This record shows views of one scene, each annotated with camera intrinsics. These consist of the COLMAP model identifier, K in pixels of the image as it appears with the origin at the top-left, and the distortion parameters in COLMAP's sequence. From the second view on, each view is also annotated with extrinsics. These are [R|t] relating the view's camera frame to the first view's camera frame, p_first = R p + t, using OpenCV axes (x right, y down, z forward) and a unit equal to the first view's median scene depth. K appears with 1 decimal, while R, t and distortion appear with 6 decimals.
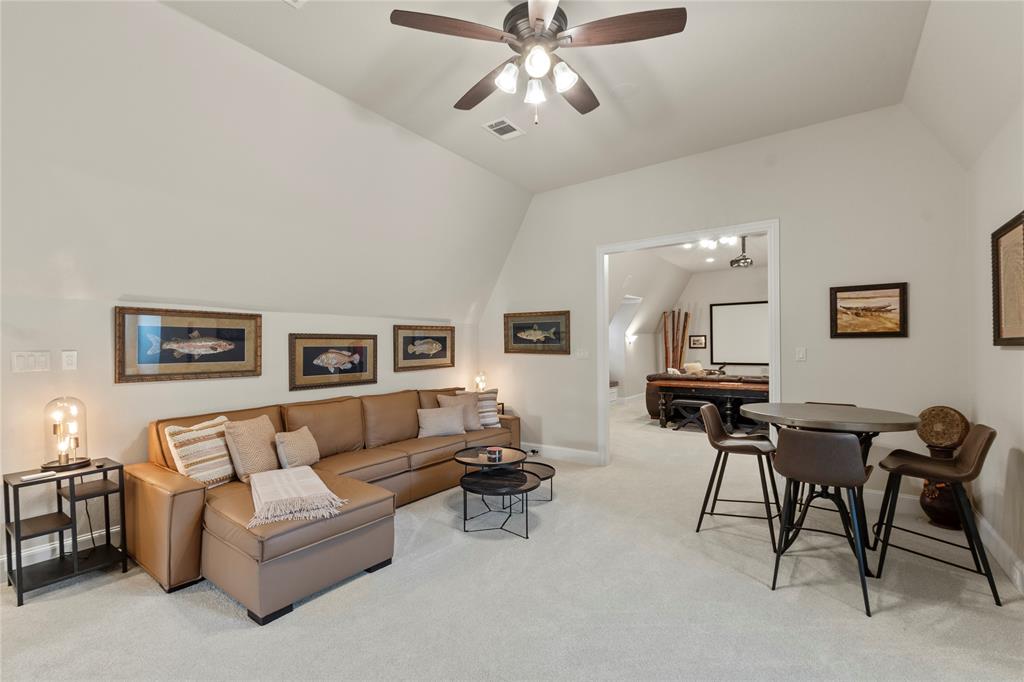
lens RADIAL K [[450.7, 0, 514.4], [0, 450.7, 346.8], [0, 0, 1]] dist [0.000663, 0.000059]
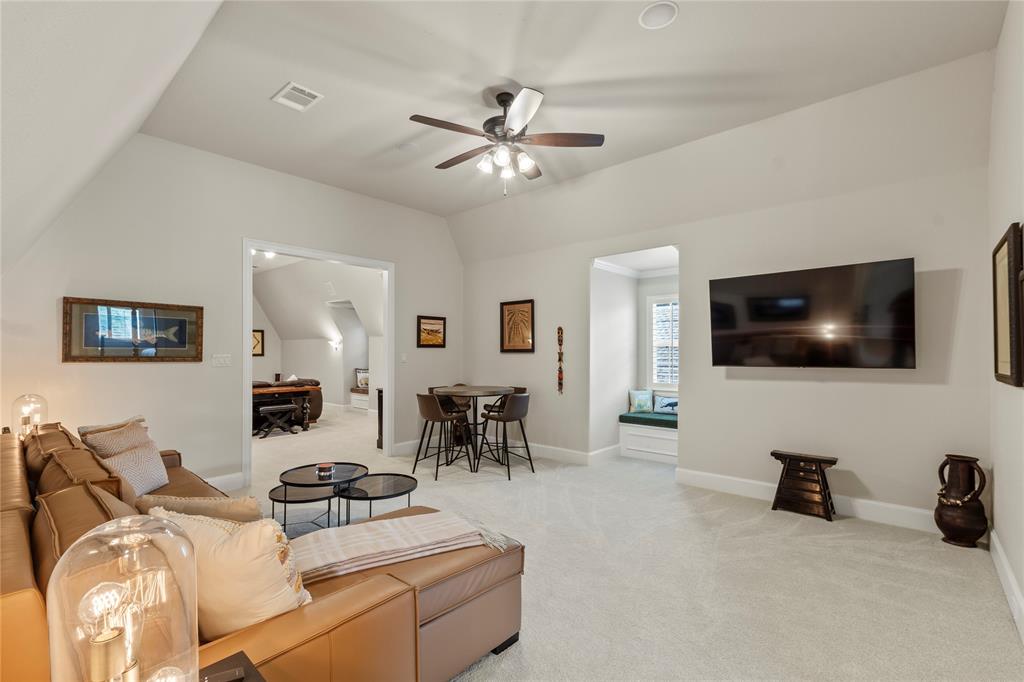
lens RADIAL K [[450.7, 0, 514.4], [0, 450.7, 346.8], [0, 0, 1]] dist [0.000663, 0.000059]
pose [[0.109362, 0.021578, 0.993768, -0.836700], [0.005261, 0.999738, -0.022286, 0.015443], [-0.993988, 0.007665, 0.109220, 0.496951]]
